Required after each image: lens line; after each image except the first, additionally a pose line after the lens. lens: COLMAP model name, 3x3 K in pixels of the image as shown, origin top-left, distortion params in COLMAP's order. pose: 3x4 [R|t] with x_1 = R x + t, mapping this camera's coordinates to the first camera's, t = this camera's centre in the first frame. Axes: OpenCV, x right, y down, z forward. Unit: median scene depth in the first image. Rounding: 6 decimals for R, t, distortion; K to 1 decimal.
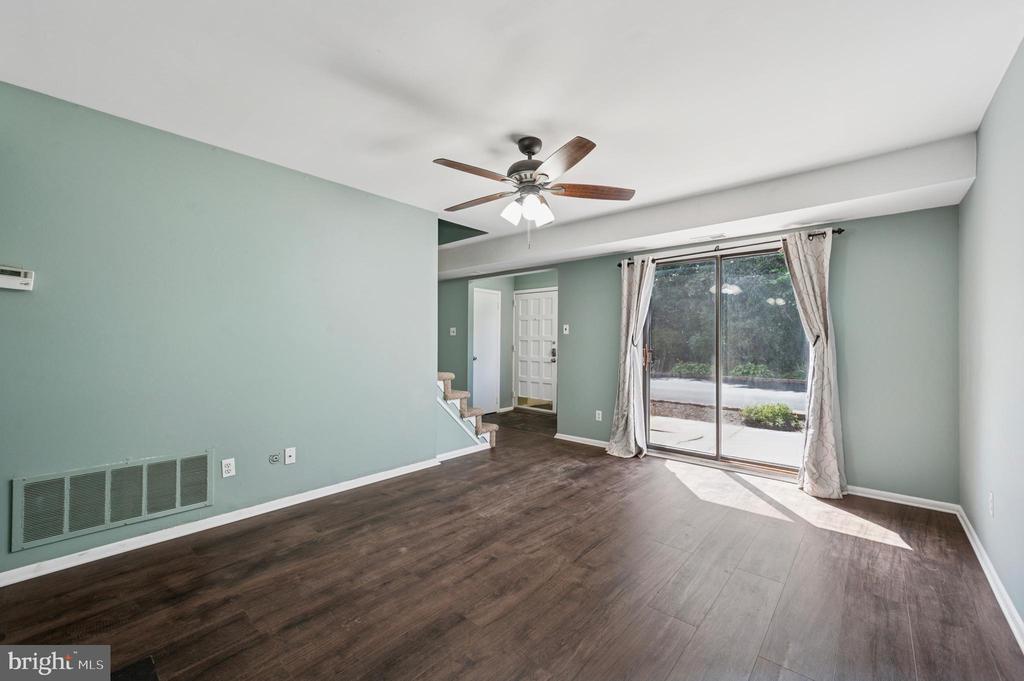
lens RADIAL K [[412.0, 0, 512.0], [0, 412.0, 340.5], [0, 0, 1]] dist [-0.001333, -0.000219]
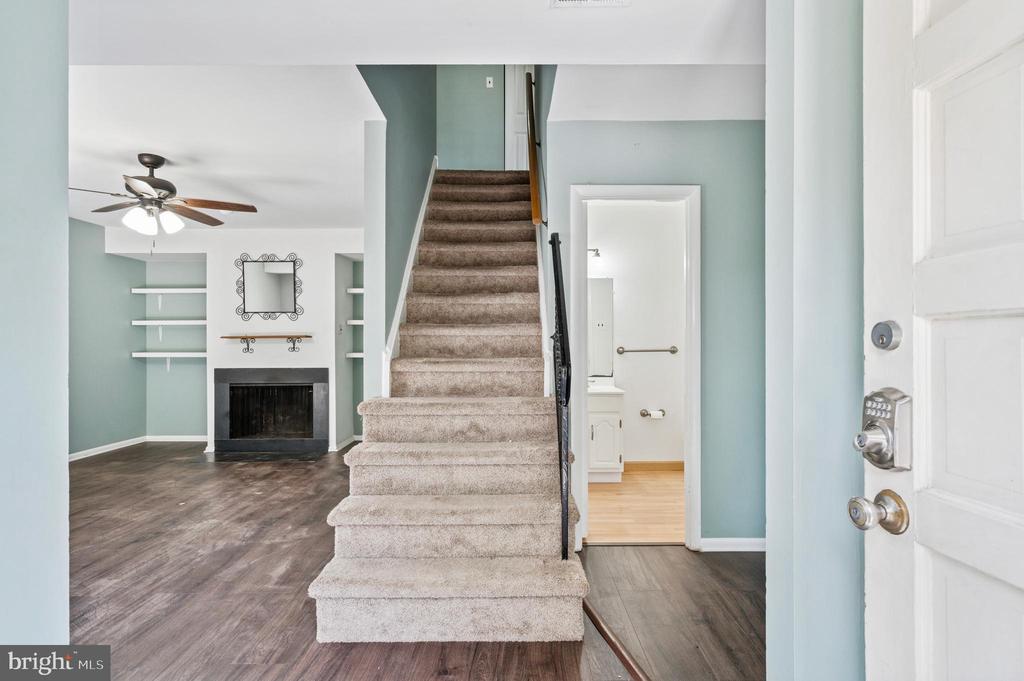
lens RADIAL K [[517.1, 0, 512.0], [0, 517.1, 340.5], [0, 0, 1]] dist [-0.000267, 0.000542]
pose [[-0.748687, -0.003621, -0.662913, 0.207097], [0.002056, 0.999968, -0.007785, 0.008579], [0.662920, -0.007191, -0.748656, 2.353582]]
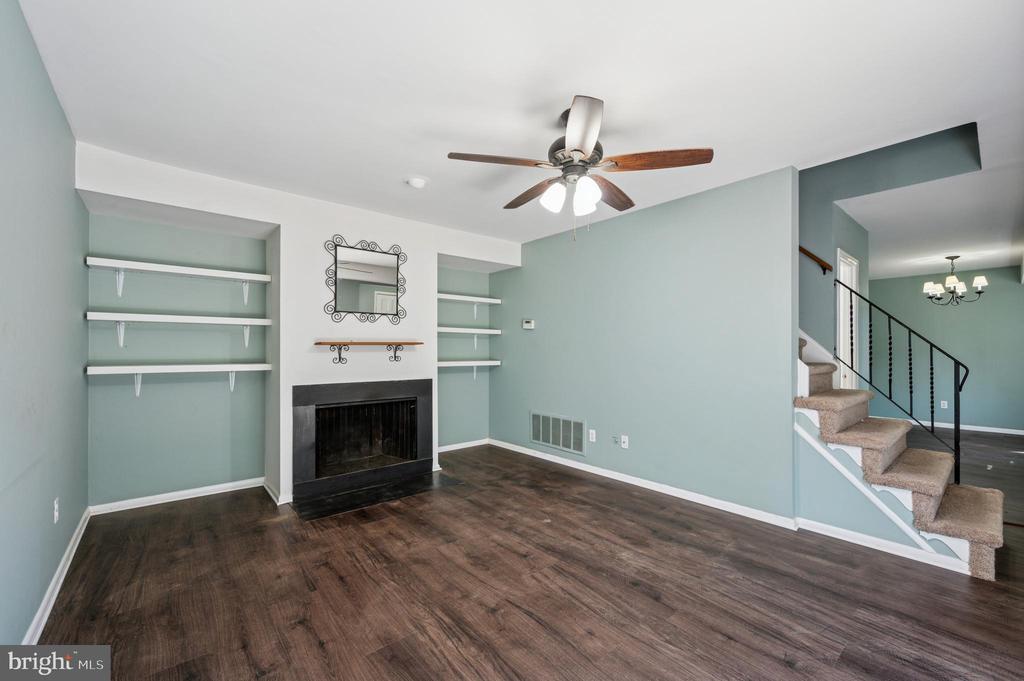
lens RADIAL K [[416.9, 0, 515.1], [0, 416.9, 350.3], [0, 0, 1]] dist [0.000857, -0.000399]
pose [[-0.143232, -0.003857, -0.989682, 0.803942], [0.002058, 0.999989, -0.004196, 0.004574], [0.989687, -0.002638, -0.143223, 0.890350]]
